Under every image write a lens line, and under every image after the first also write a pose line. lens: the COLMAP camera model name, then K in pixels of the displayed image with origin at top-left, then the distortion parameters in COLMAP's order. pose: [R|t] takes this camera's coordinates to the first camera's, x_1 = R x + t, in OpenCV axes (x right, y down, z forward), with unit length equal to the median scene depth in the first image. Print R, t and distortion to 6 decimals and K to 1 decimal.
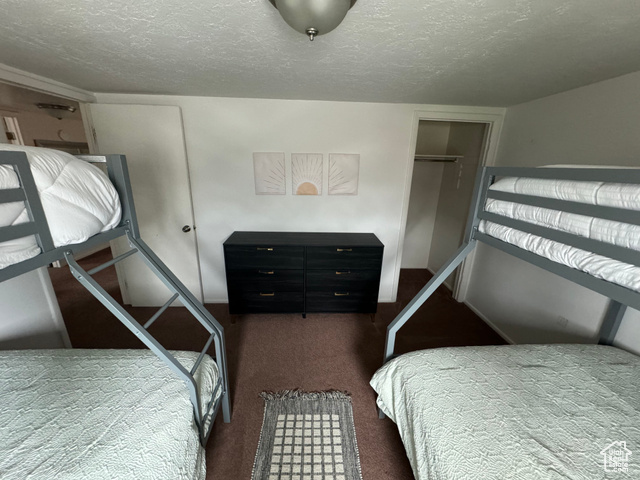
lens RADIAL K [[256.2, 0, 321.5], [0, 256.2, 240.8], [0, 0, 1]] dist [0.000082, 0.000166]
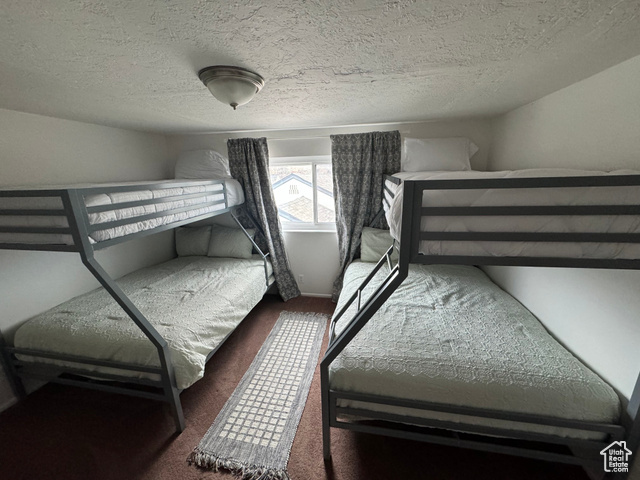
lens RADIAL K [[256.2, 0, 321.1], [0, 256.2, 242.5], [0, 0, 1]] dist [0.000082, 0.000166]
pose [[-0.972266, -0.060702, 0.225862, -0.557345], [0.066577, 0.853939, 0.516096, -0.495543], [-0.224200, 0.516820, -0.826215, 1.515033]]
